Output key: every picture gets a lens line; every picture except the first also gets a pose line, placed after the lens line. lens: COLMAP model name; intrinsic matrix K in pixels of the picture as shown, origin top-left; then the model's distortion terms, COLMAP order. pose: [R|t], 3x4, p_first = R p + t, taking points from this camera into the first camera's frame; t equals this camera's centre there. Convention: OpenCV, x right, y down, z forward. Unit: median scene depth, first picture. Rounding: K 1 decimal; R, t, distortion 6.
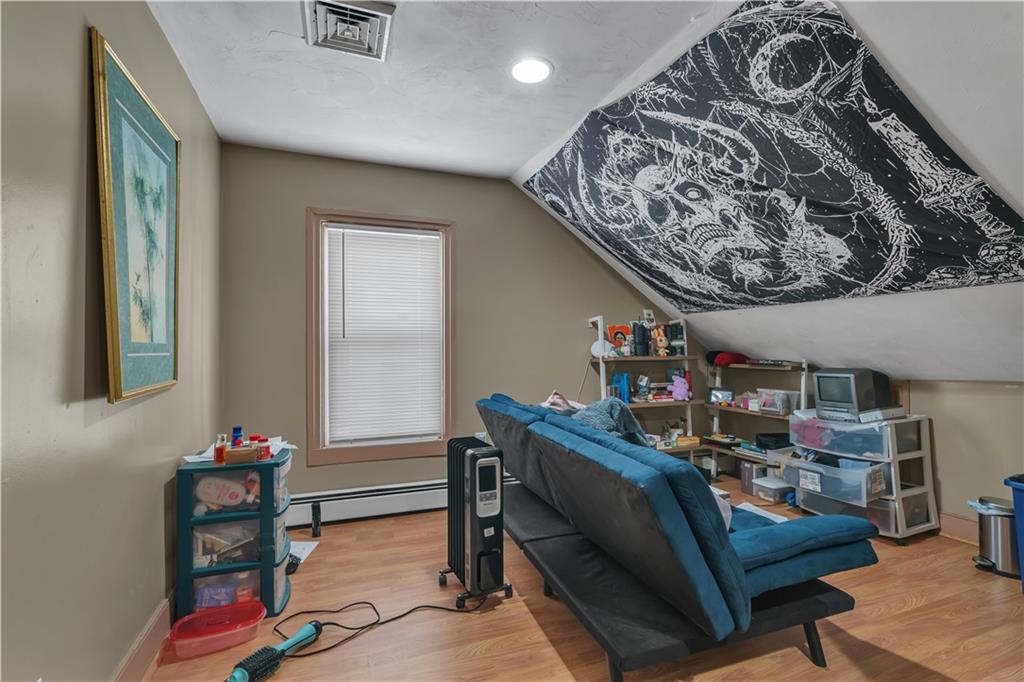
lens RADIAL K [[466.3, 0, 512.9], [0, 466.3, 341.3], [0, 0, 1]] dist [-0.001995, 0.000729]
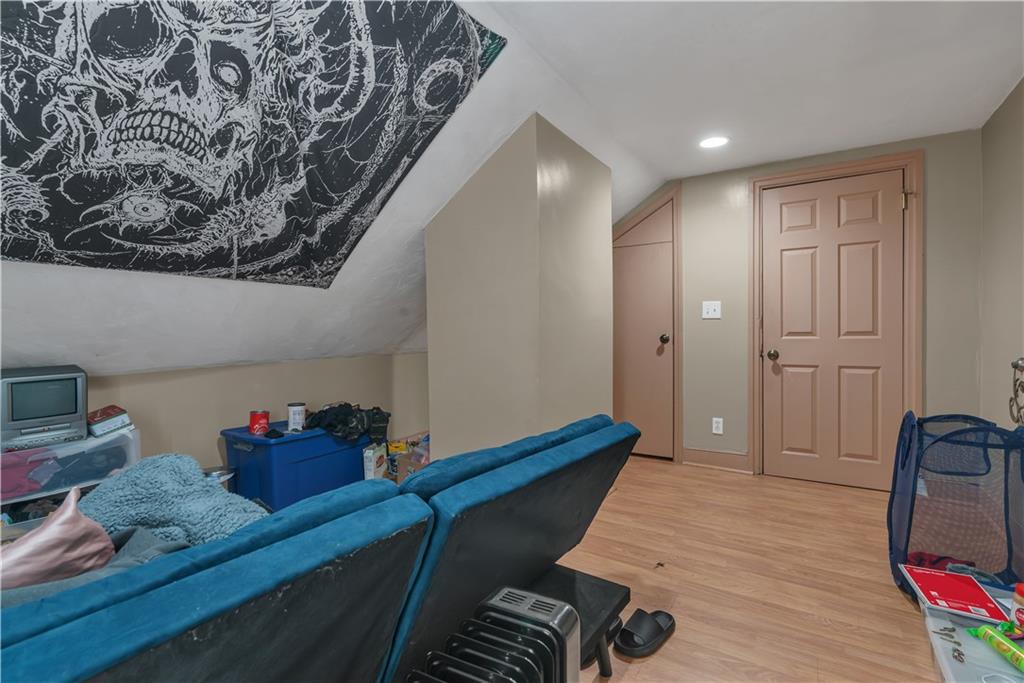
lens RADIAL K [[466.3, 0, 513.3], [0, 466.3, 338.4], [0, 0, 1]] dist [-0.001995, 0.000729]
pose [[-0.581268, 0.002127, 0.813710, -0.321055], [0.001905, 0.999997, -0.001253, 0.023834], [-0.813710, 0.000822, -0.581270, 1.101240]]
